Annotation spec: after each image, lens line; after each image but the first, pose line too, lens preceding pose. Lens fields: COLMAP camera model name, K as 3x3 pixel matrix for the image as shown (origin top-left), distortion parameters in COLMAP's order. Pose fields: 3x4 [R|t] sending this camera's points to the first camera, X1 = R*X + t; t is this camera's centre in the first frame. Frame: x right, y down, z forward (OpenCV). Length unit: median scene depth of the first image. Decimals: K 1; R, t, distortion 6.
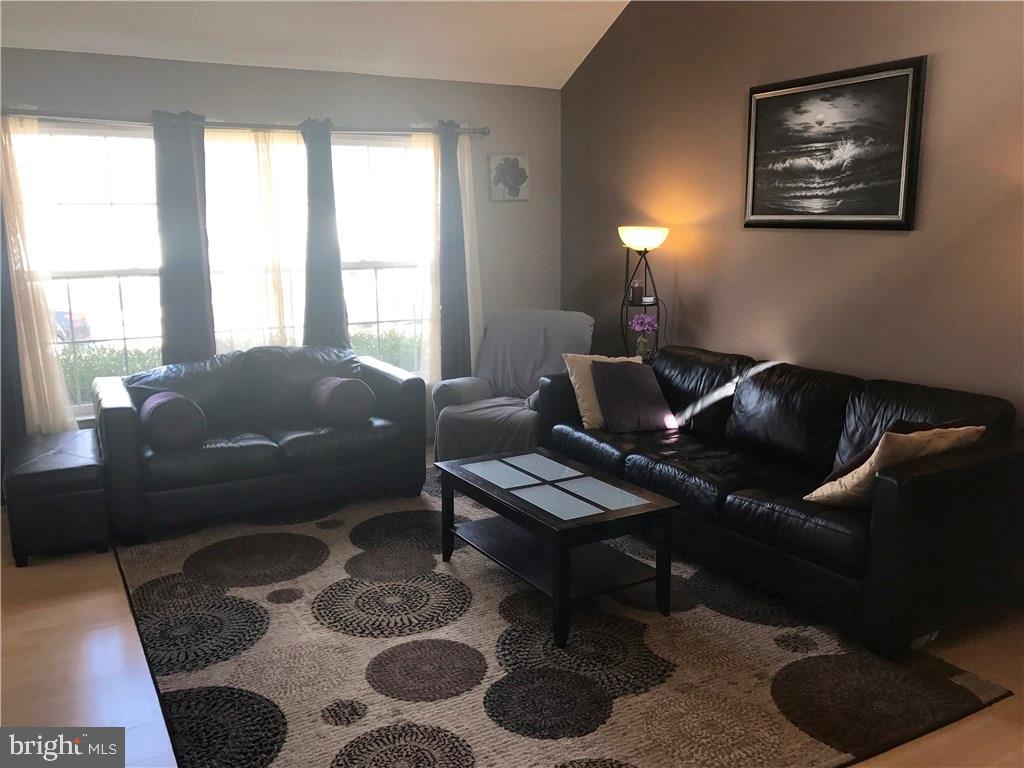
lens RADIAL K [[819.3, 0, 511.4], [0, 819.3, 392.0], [0, 0, 1]] dist [0.010874, -0.003608]
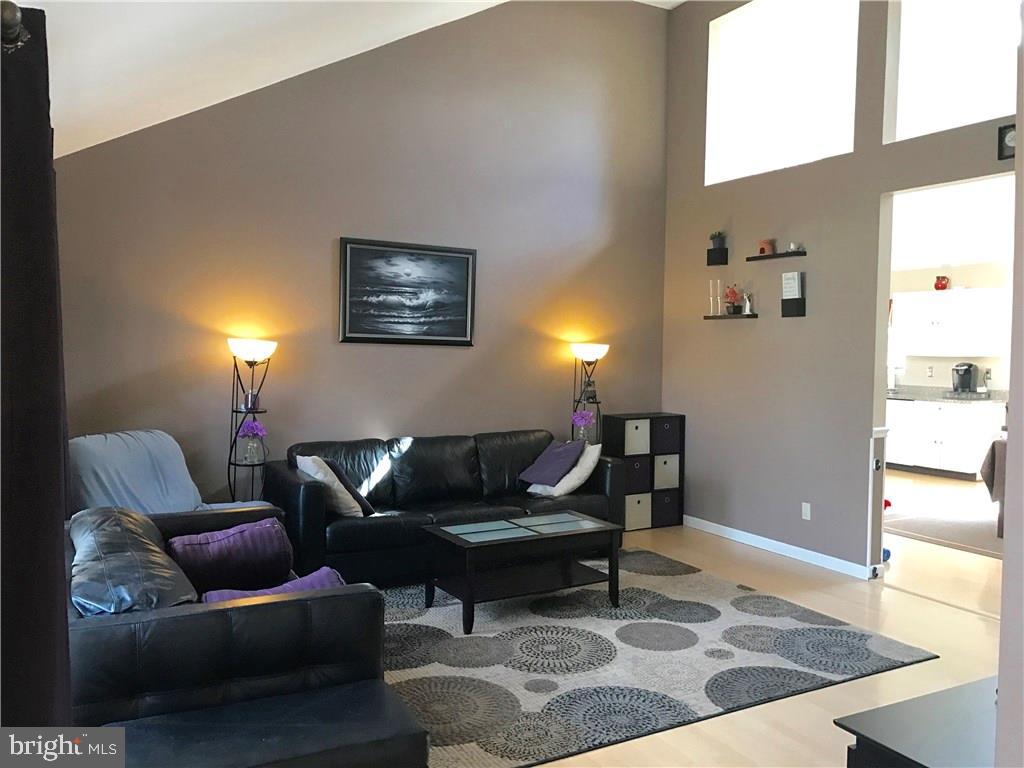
lens RADIAL K [[819.3, 0, 511.4], [0, 819.3, 392.0], [0, 0, 1]] dist [0.010874, -0.003608]
pose [[0.026633, -0.036457, 0.998980, -1.118094], [0.188025, 0.981681, 0.030813, -0.130525], [-0.981803, 0.187012, 0.033000, 0.813176]]
